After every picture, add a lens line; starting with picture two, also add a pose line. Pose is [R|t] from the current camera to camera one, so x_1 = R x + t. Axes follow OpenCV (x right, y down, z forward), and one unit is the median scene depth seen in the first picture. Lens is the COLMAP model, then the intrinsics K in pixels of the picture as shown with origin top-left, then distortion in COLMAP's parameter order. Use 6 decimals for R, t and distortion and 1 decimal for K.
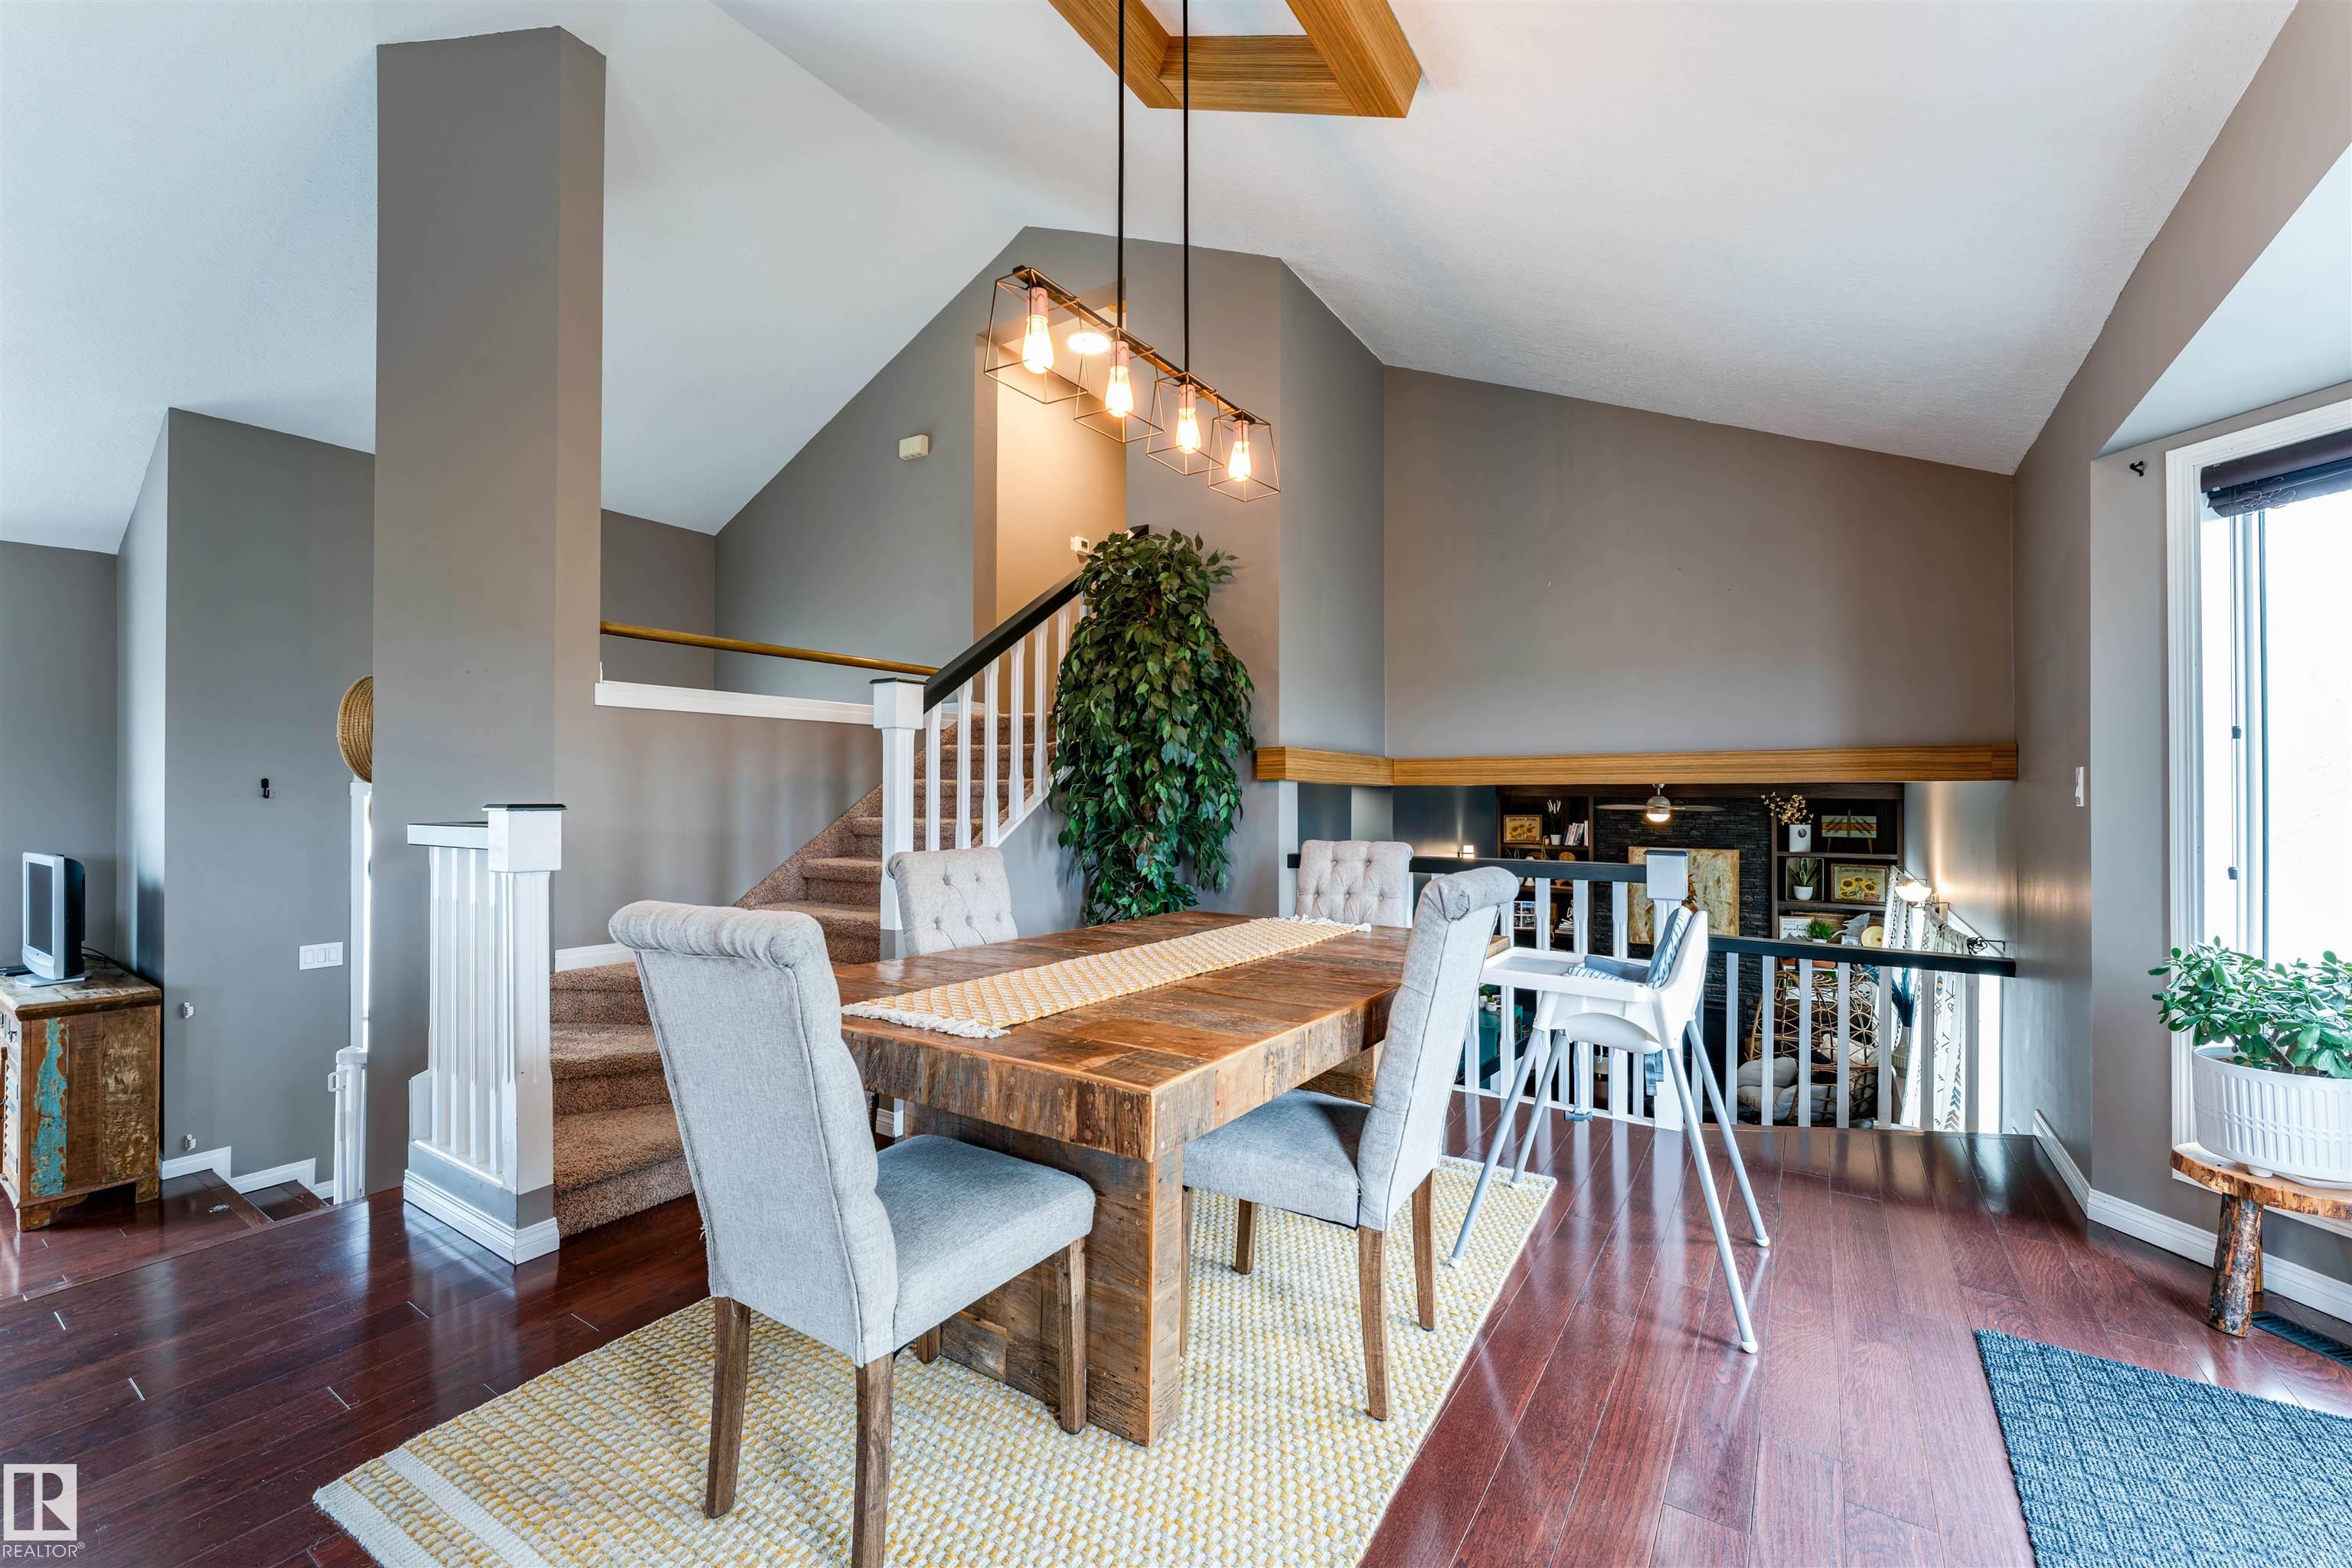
lens RADIAL K [[958.9, 0, 1185.5], [0, 958.9, 778.4], [0, 0, 1]] dist [0.001063, 0.000471]
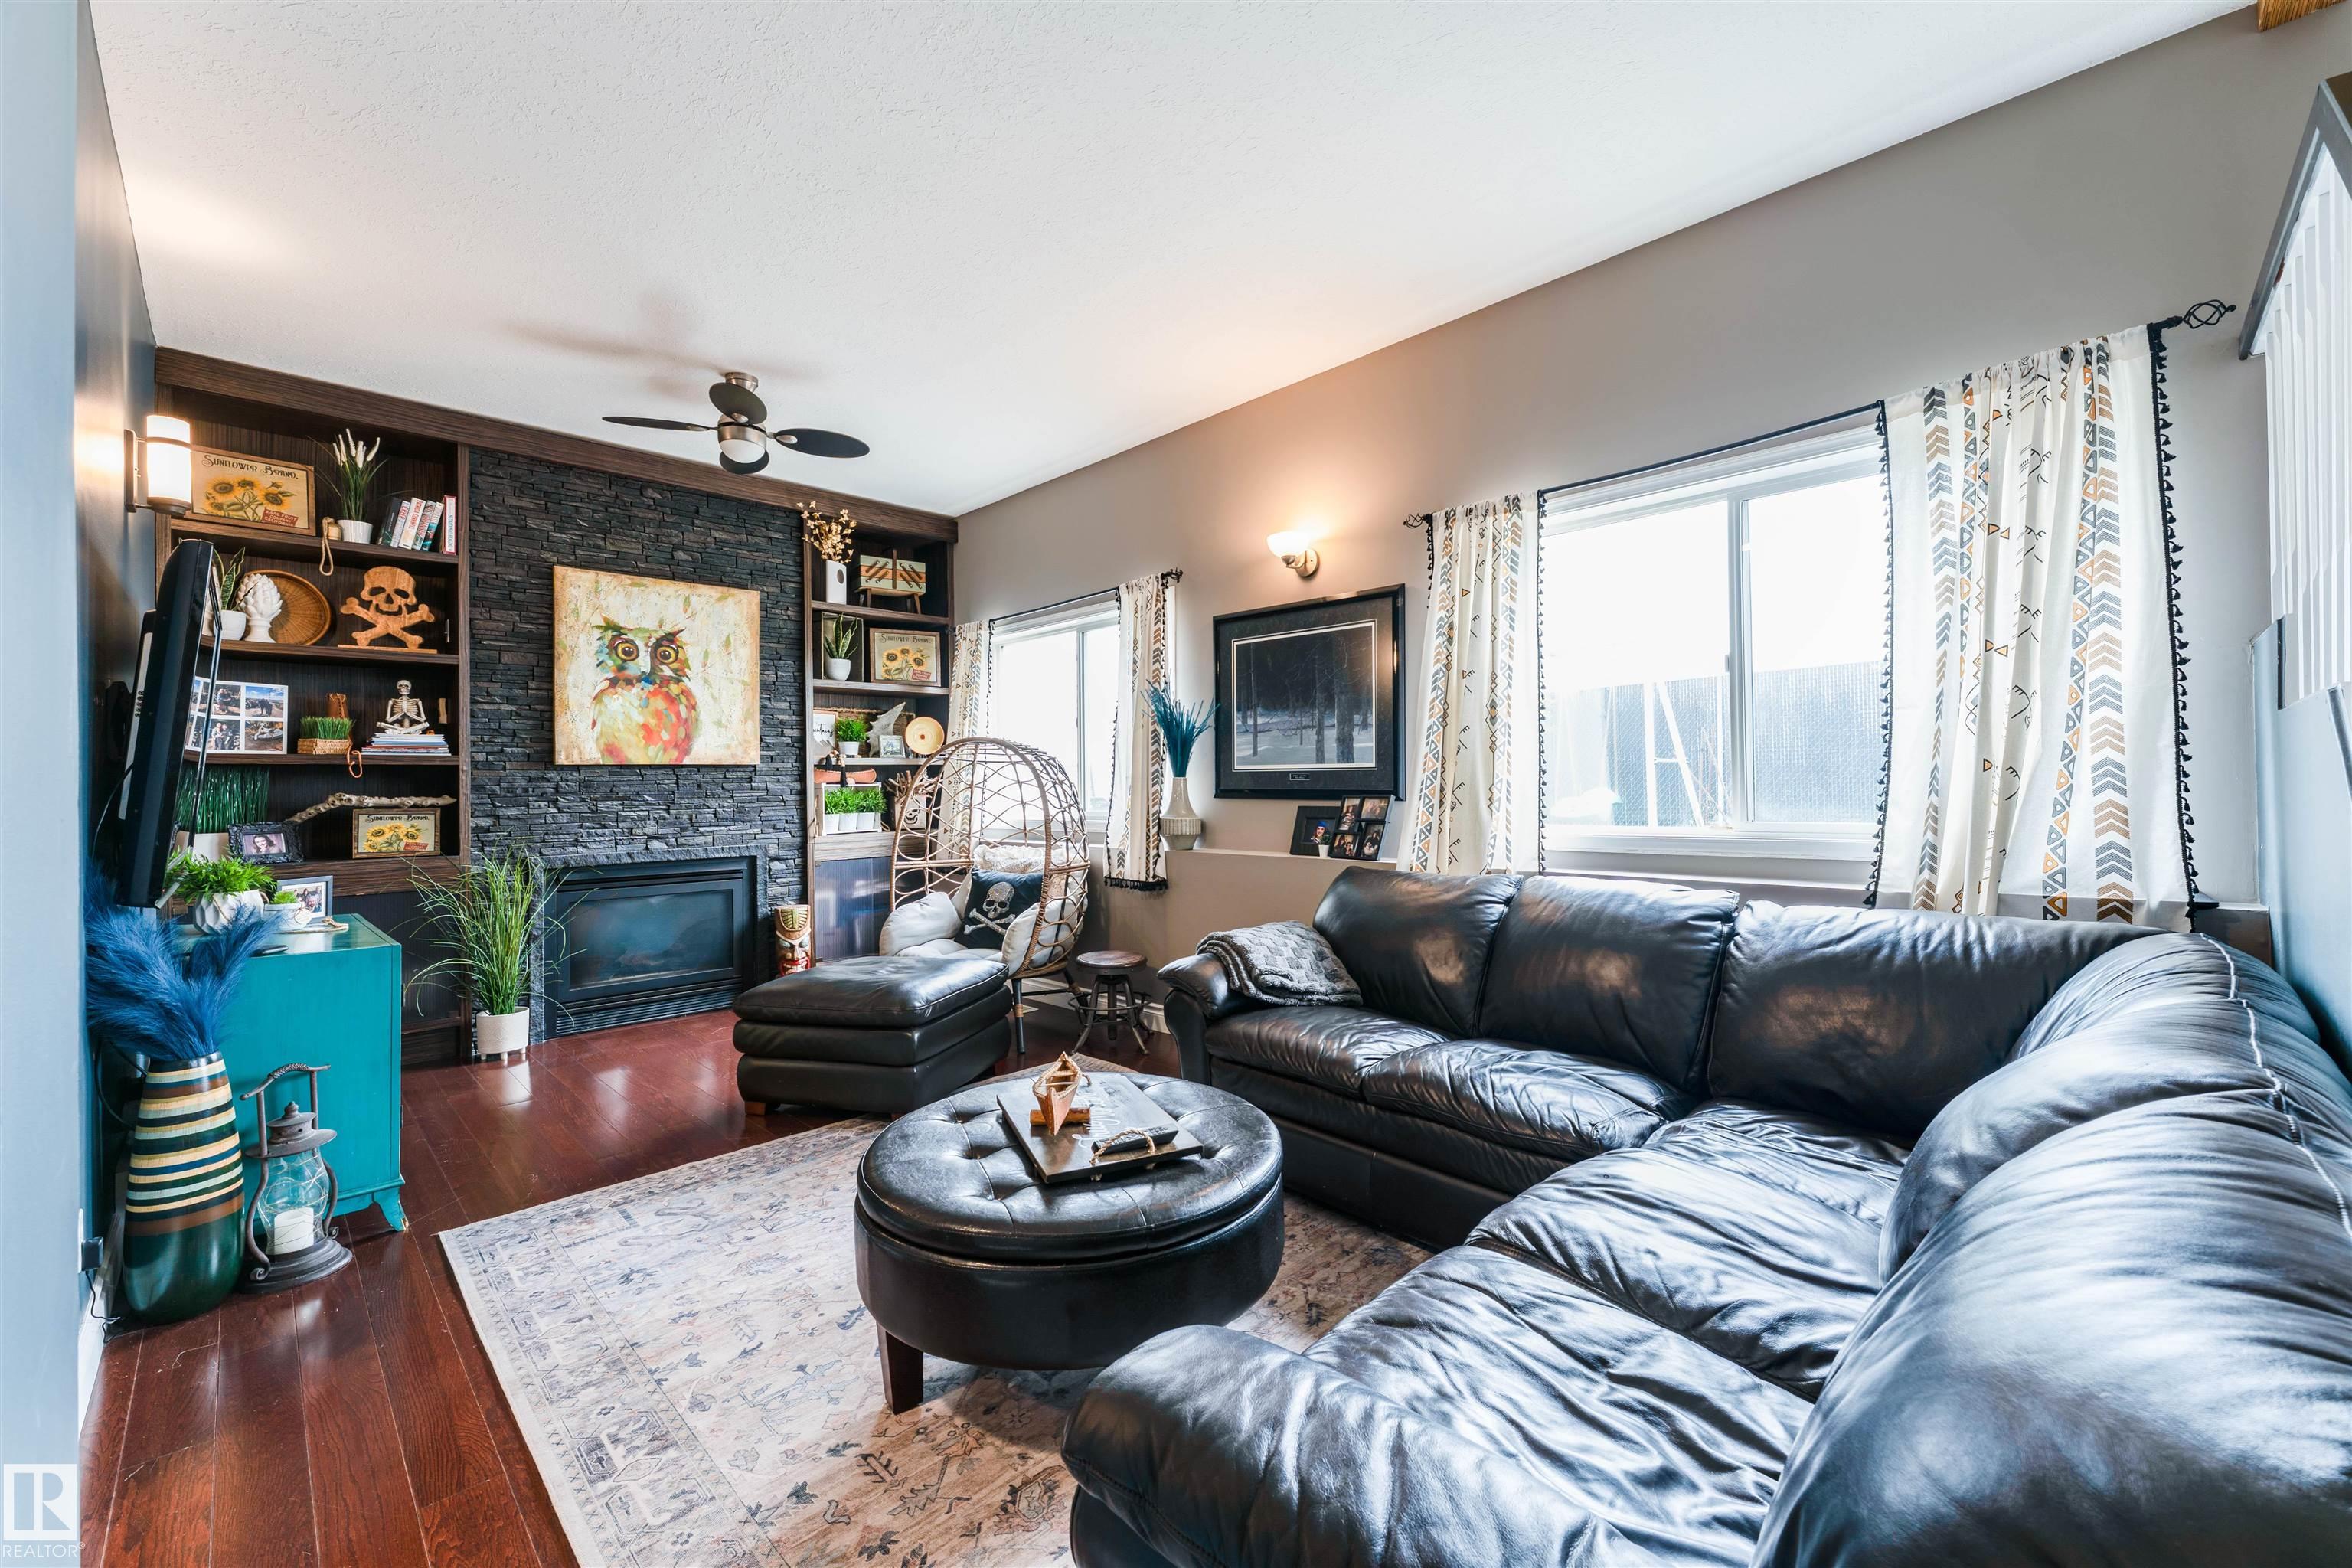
lens RADIAL K [[937.4, 0, 1180.4], [0, 937.4, 779.4], [0, 0, 1]] dist [0.000565, -0.001062]
pose [[0.202562, 0.002607, 0.979266, 0.141826], [0.002554, 0.999992, -0.003191, 0.403016], [-0.979266, 0.003148, 0.202554, 1.326270]]
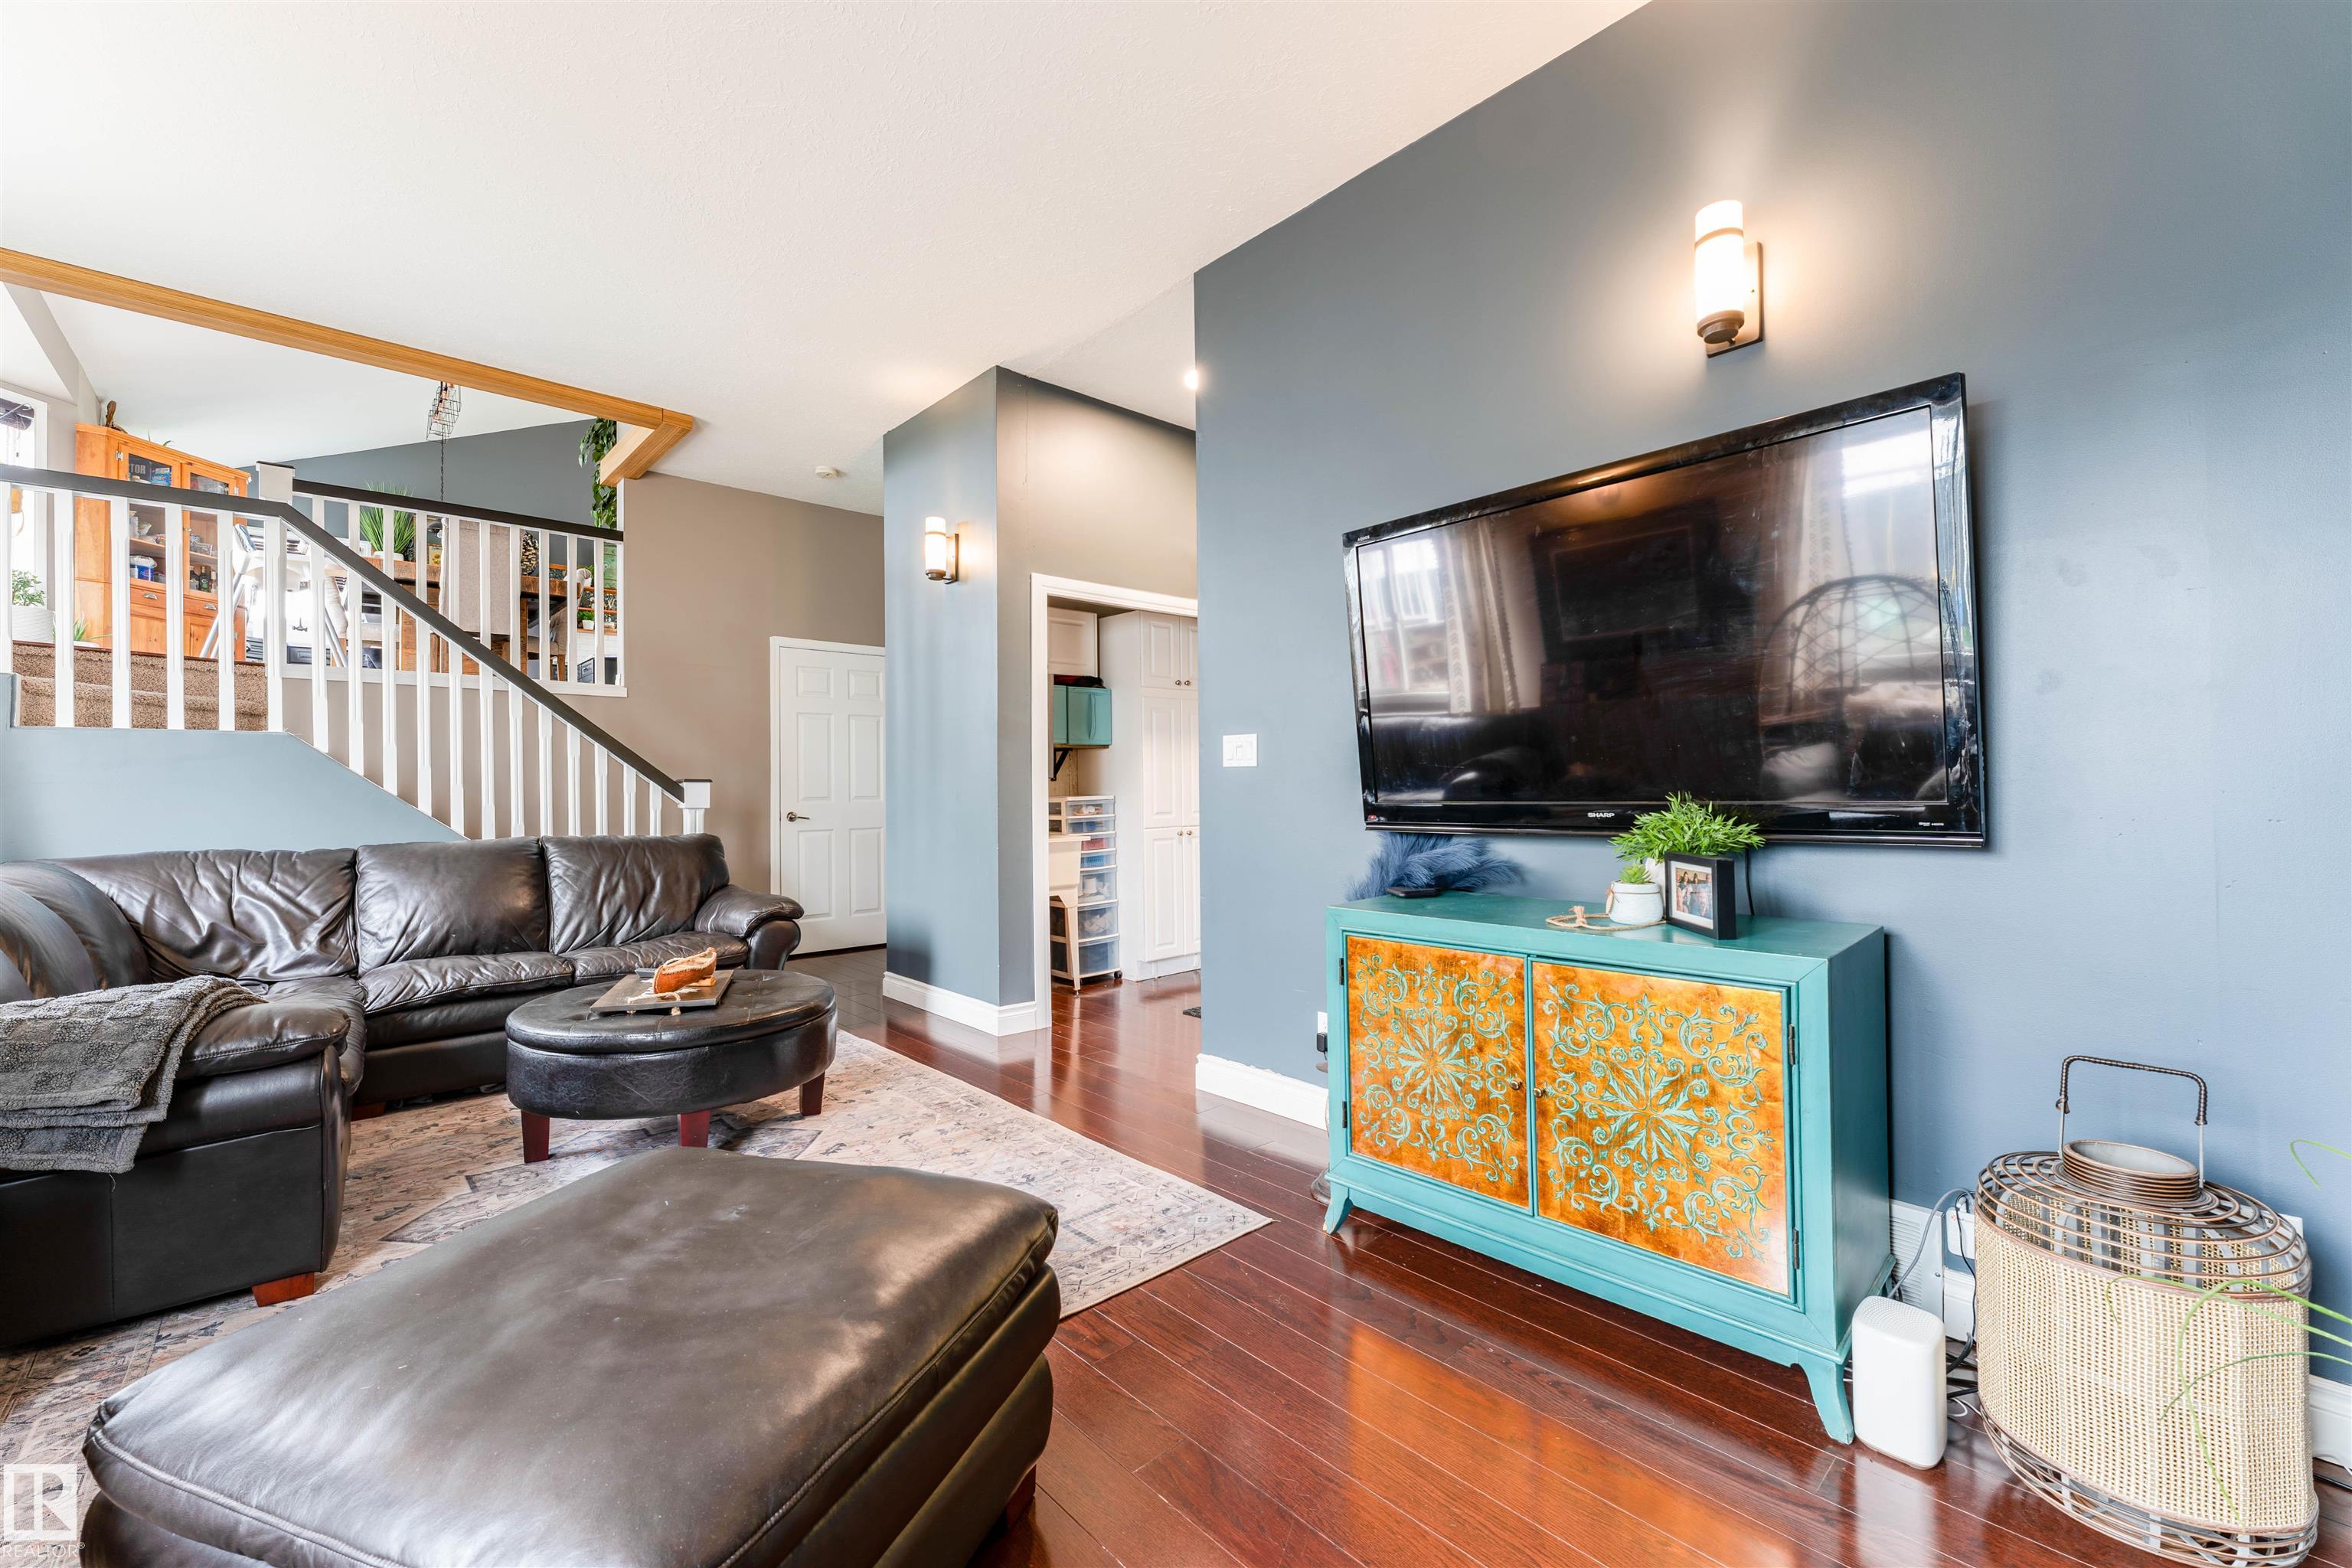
lens RADIAL K [[958.9, 0, 1185.5], [0, 958.9, 778.4], [0, 0, 1]] dist [0.001063, 0.000471]
pose [[-0.241246, -0.005815, -0.970447, 1.165094], [0.020143, 0.999737, -0.010998, 0.437195], [0.970255, -0.022200, -0.241065, 1.989214]]
